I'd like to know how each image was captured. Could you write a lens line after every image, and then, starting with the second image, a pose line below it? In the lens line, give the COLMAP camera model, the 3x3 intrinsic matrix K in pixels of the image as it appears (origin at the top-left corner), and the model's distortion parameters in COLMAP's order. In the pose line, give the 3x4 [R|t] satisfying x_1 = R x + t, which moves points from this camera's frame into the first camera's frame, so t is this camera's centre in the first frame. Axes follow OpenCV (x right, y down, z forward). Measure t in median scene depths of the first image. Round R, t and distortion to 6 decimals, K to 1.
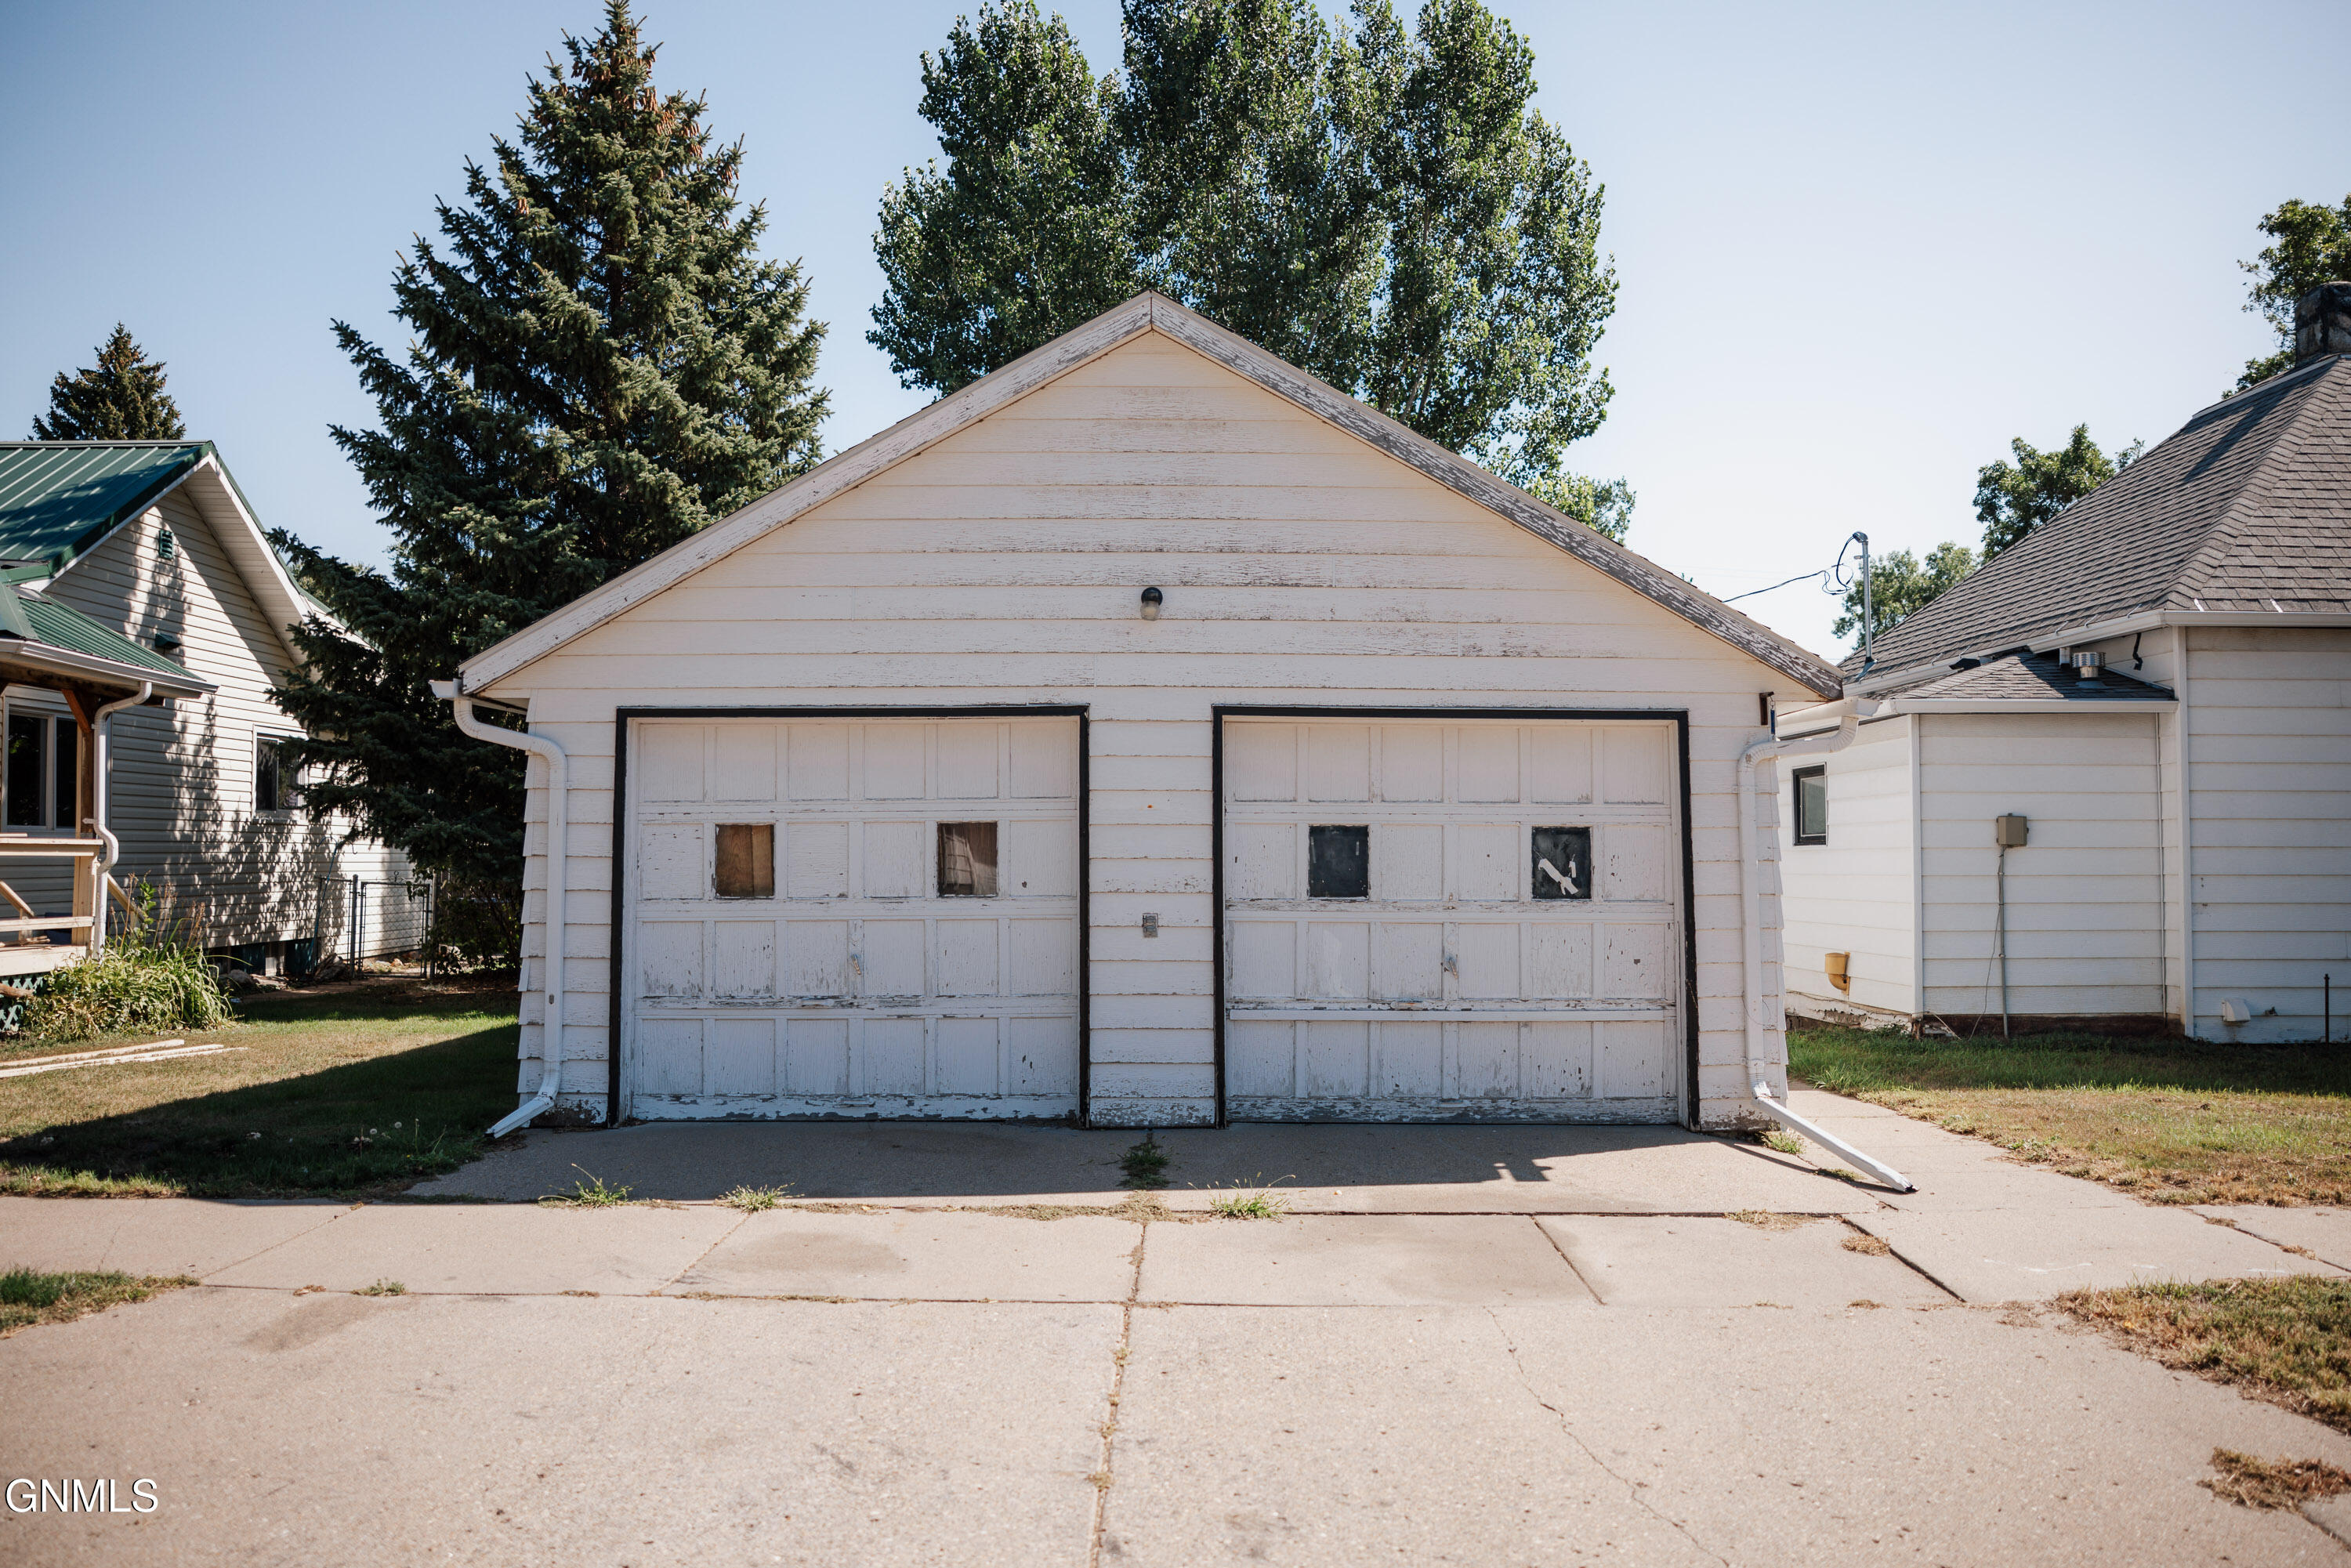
lens RADIAL K [[1879.8, 0, 1175.5], [0, 1879.8, 784.0], [0, 0, 1]] dist [-0.095773, 0.103670]
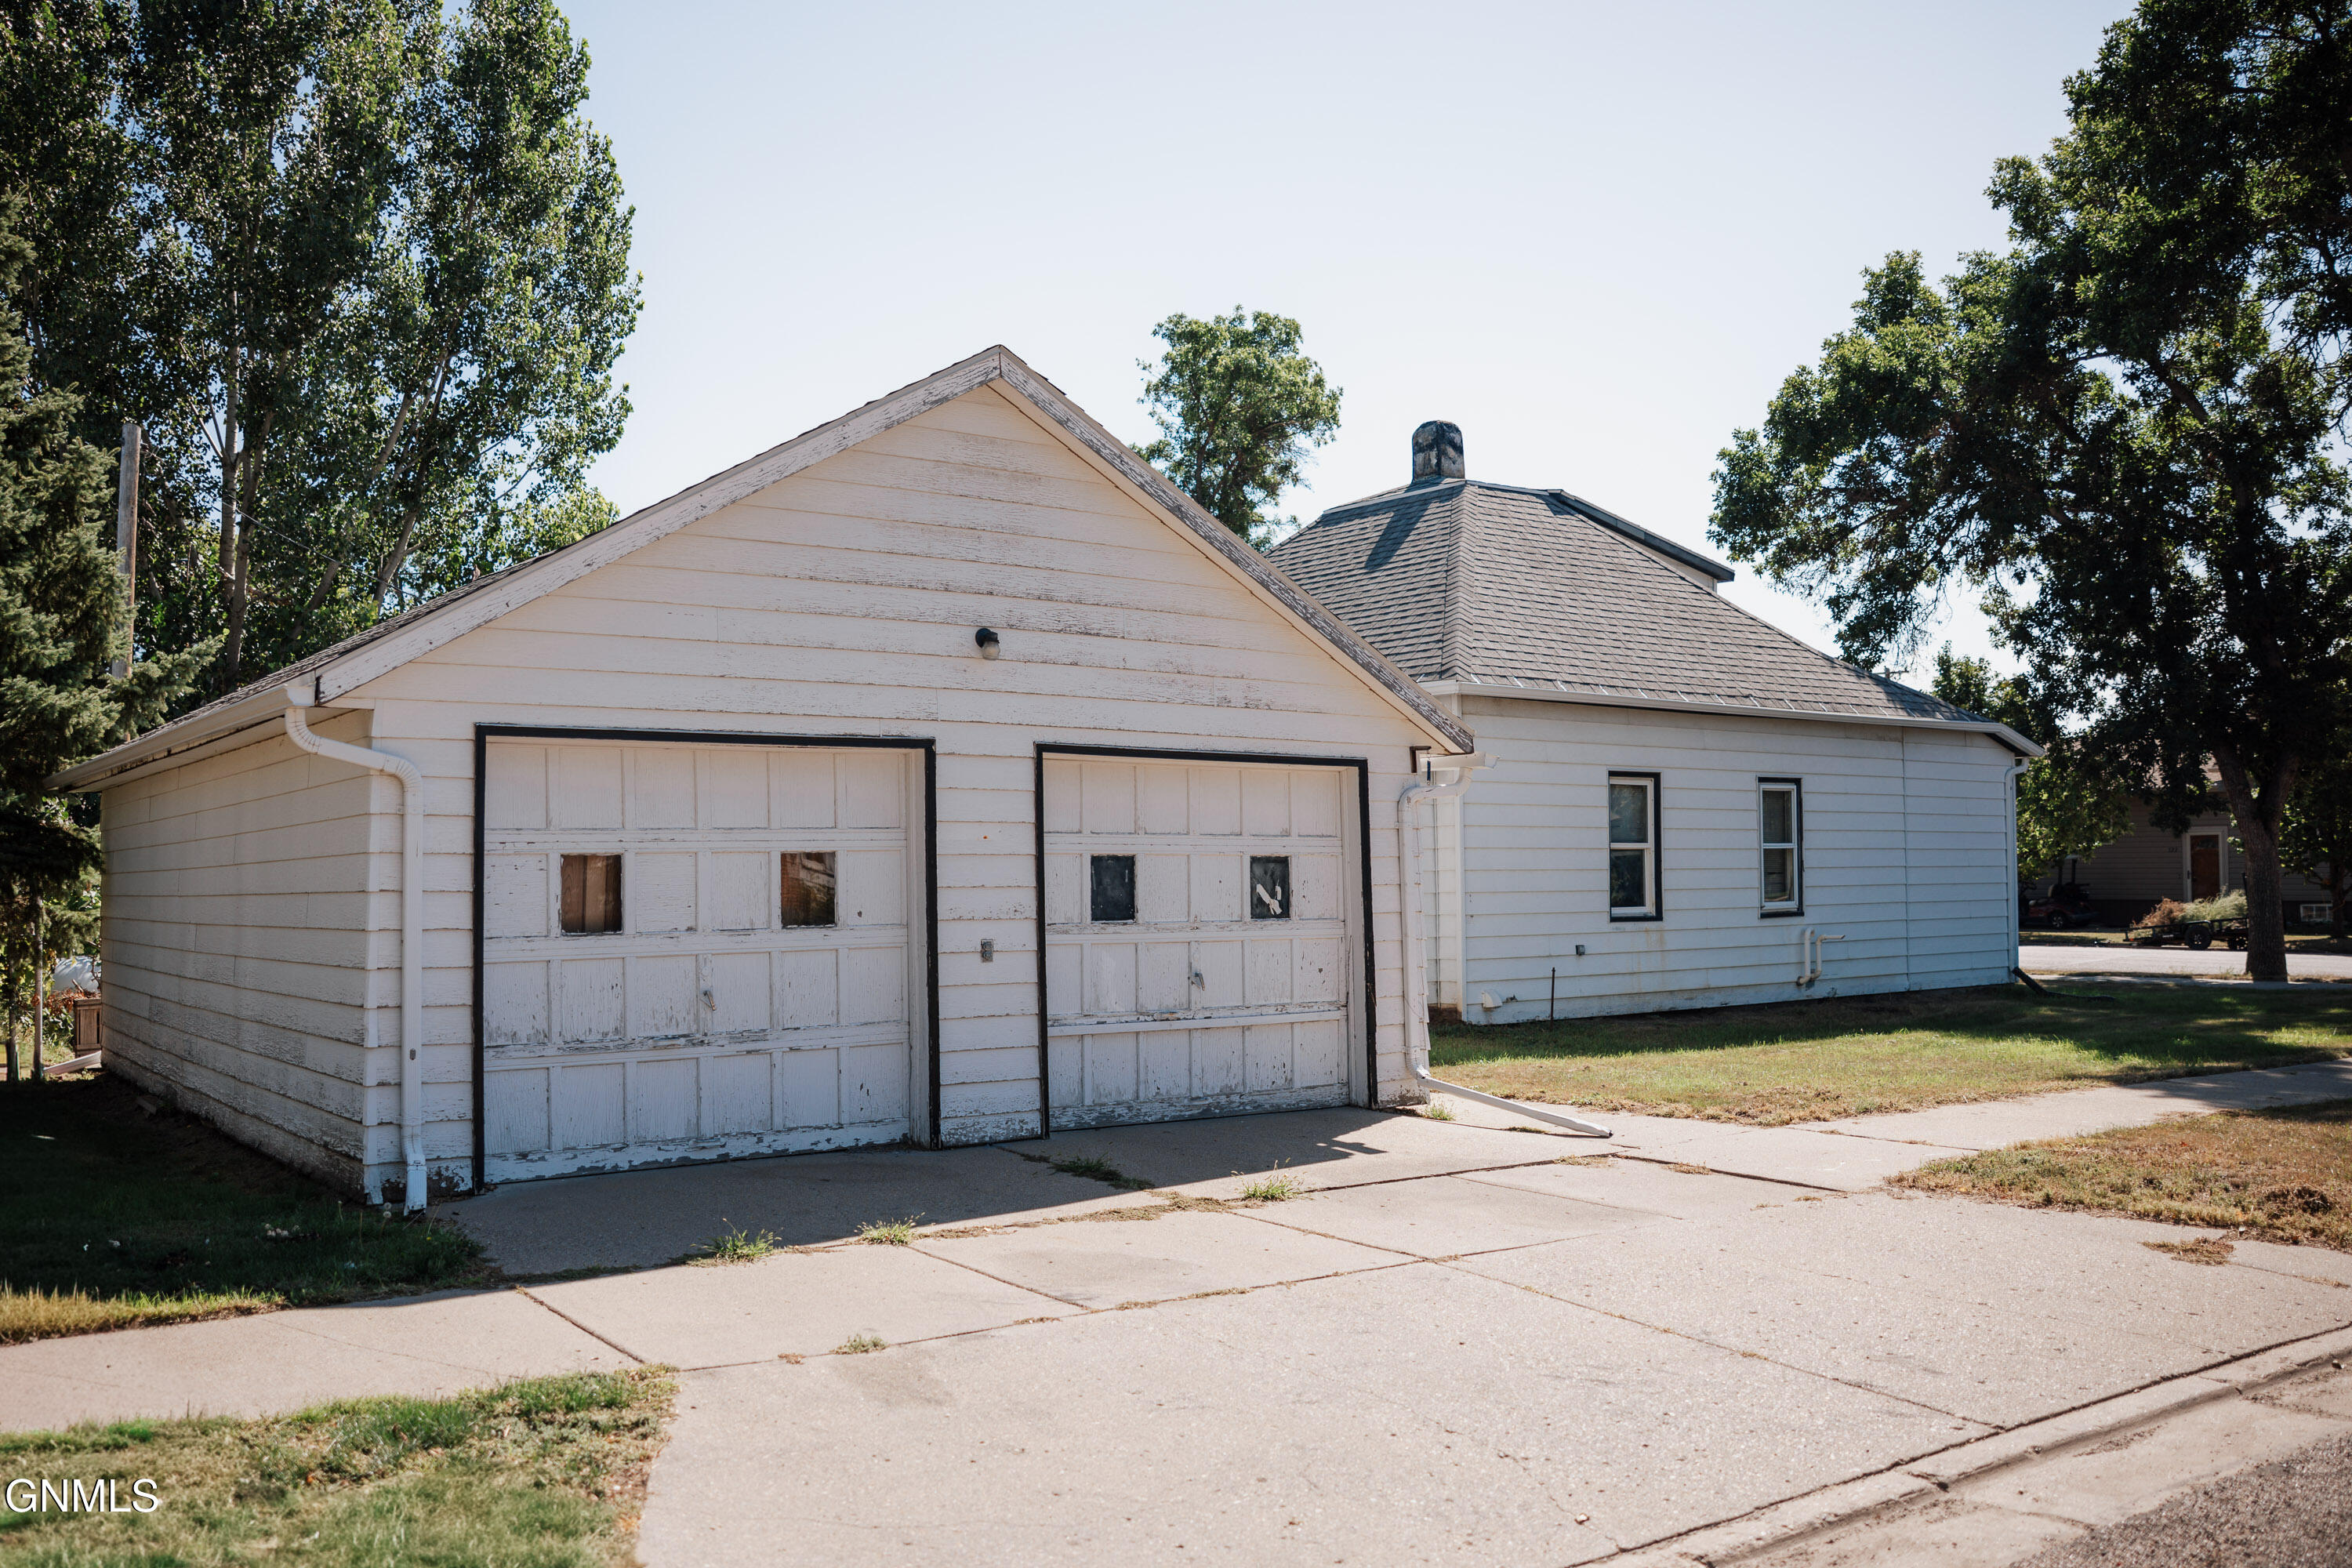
lens RADIAL K [[1896.9, 0, 1174.1], [0, 1896.9, 811.6], [0, 0, 1]] dist [-0.072123, -0.002175]
pose [[0.824272, 0.012231, 0.566061, -0.520520], [-0.014687, 0.999892, -0.000218, -0.003701], [-0.566003, -0.008134, 0.824363, 0.067533]]
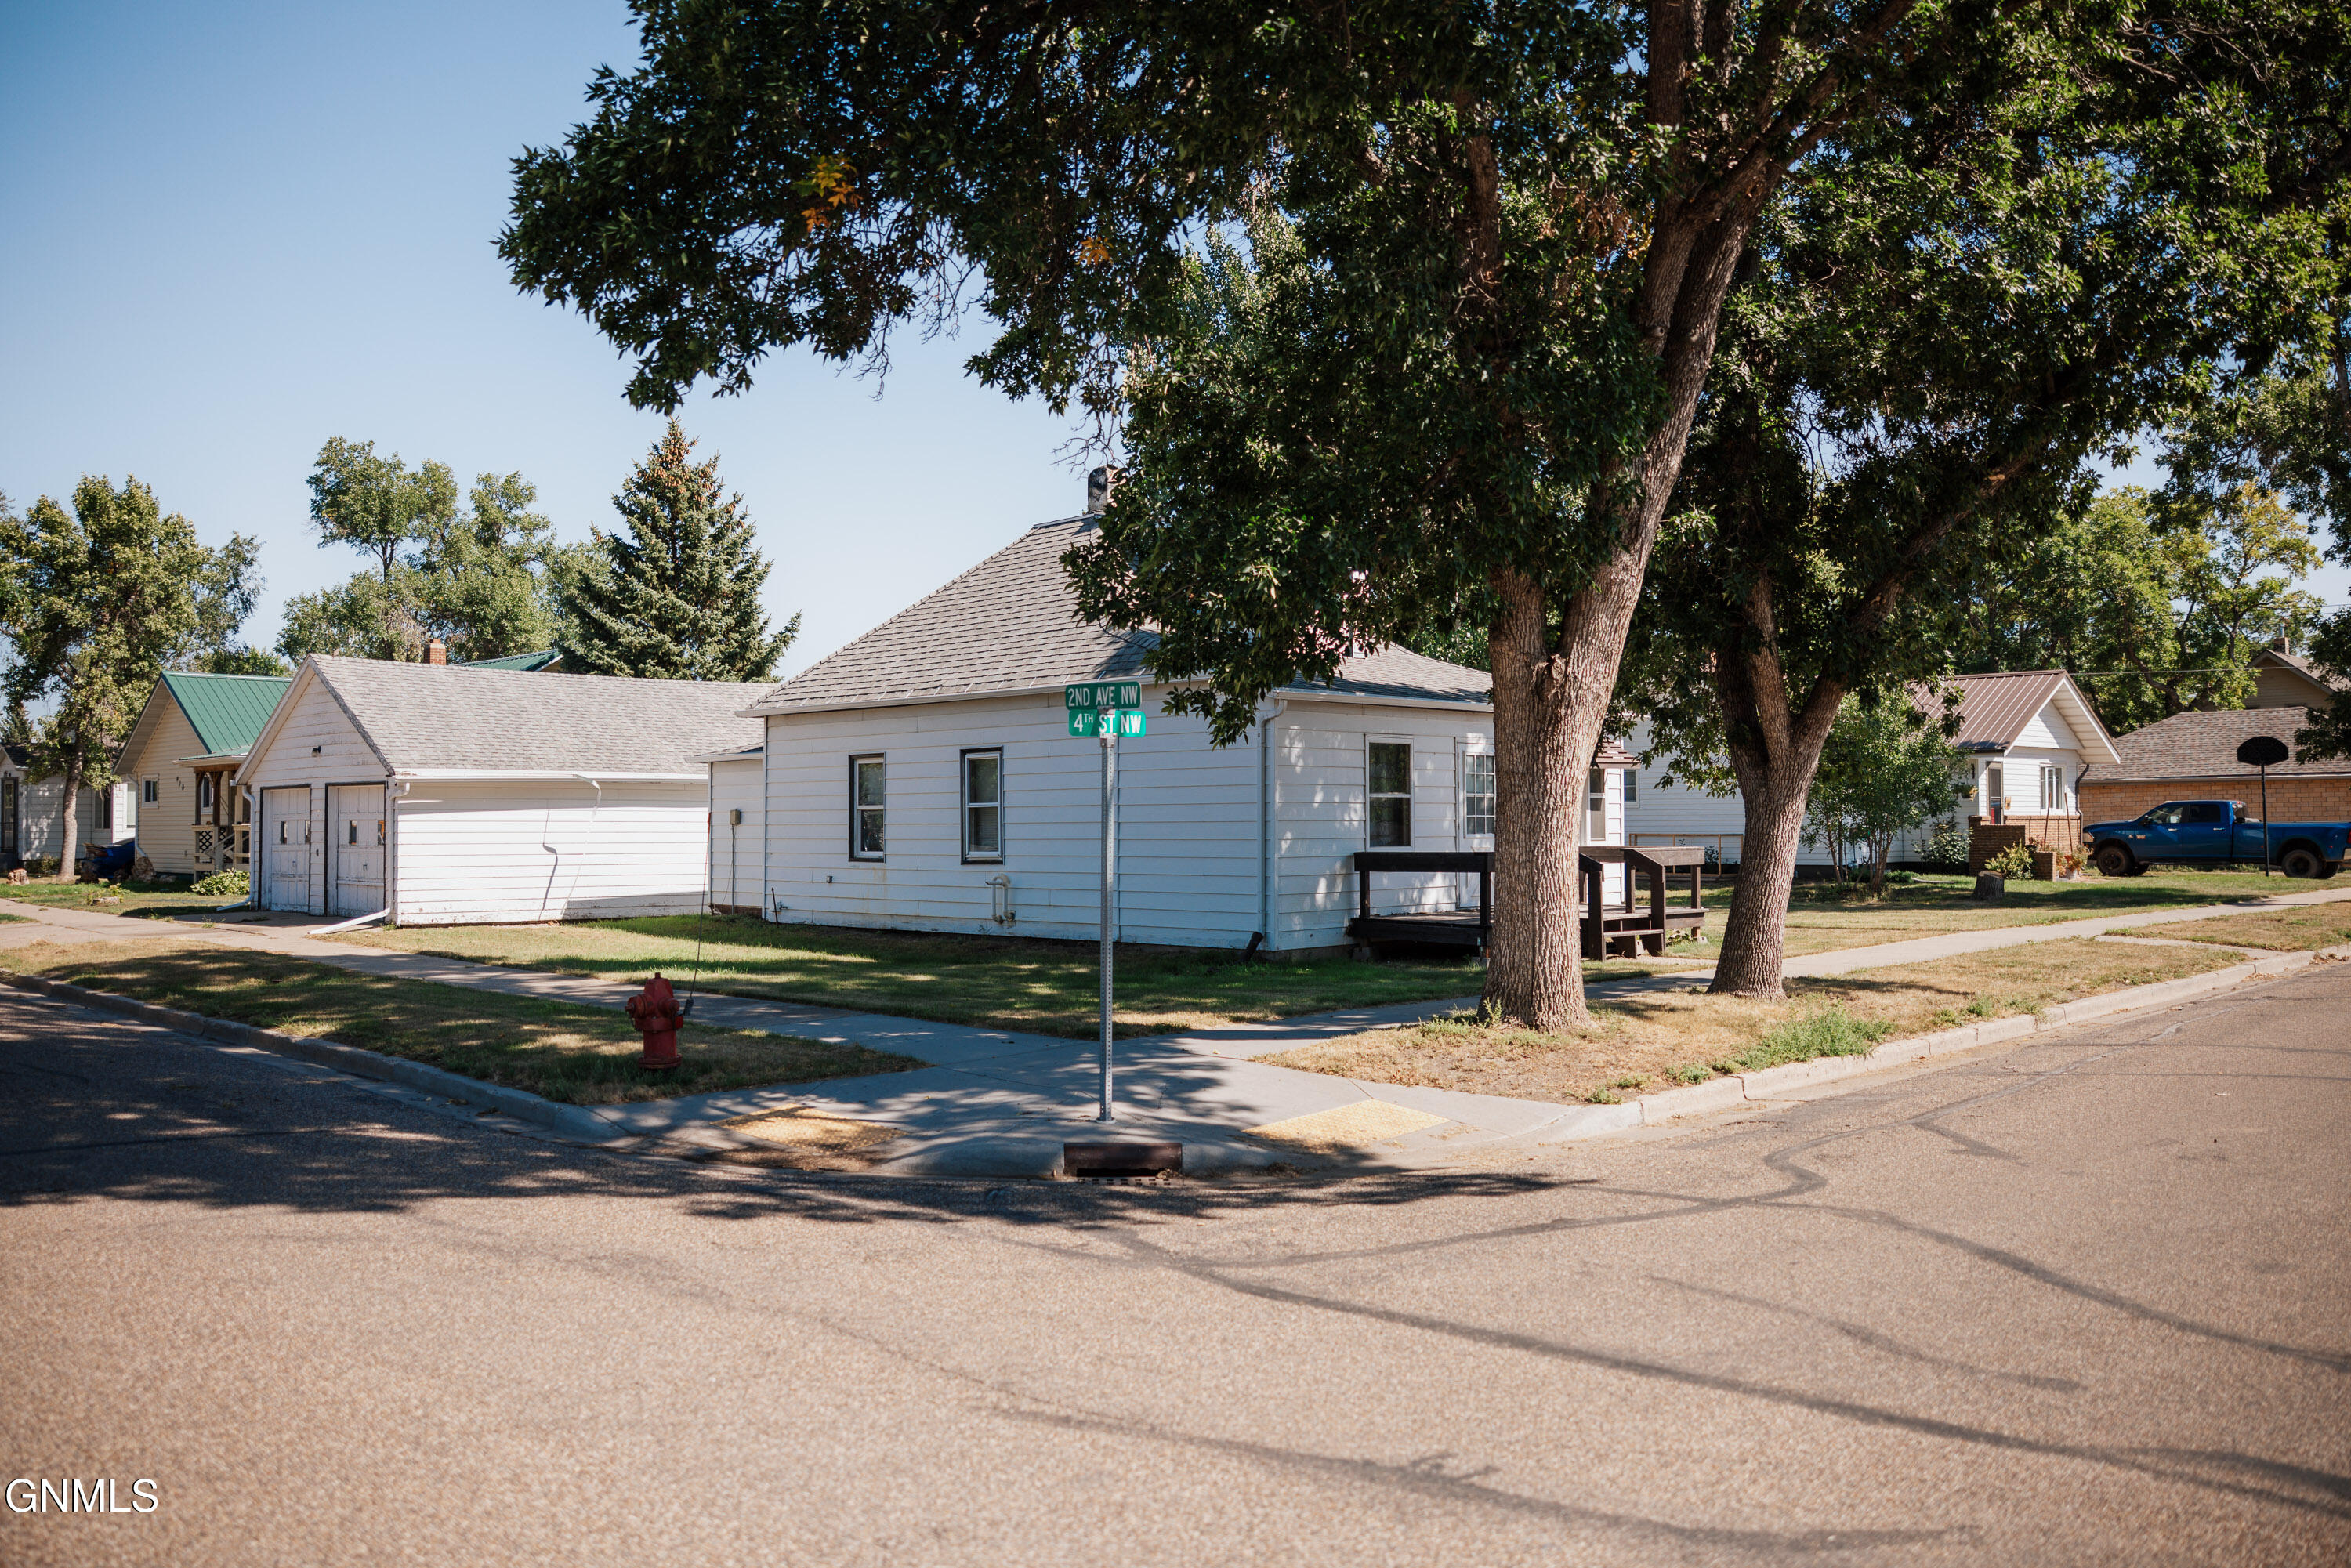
lens RADIAL K [[1905.9, 0, 1175.5], [0, 1905.9, 784.0], [0, 0, 1]] dist [-0.104282, 0.109015]
pose [[0.718590, -0.018805, -0.695180, 3.201386], [0.043185, 0.998912, 0.017618, -0.038264], [0.694092, -0.042681, 0.718620, -0.240700]]
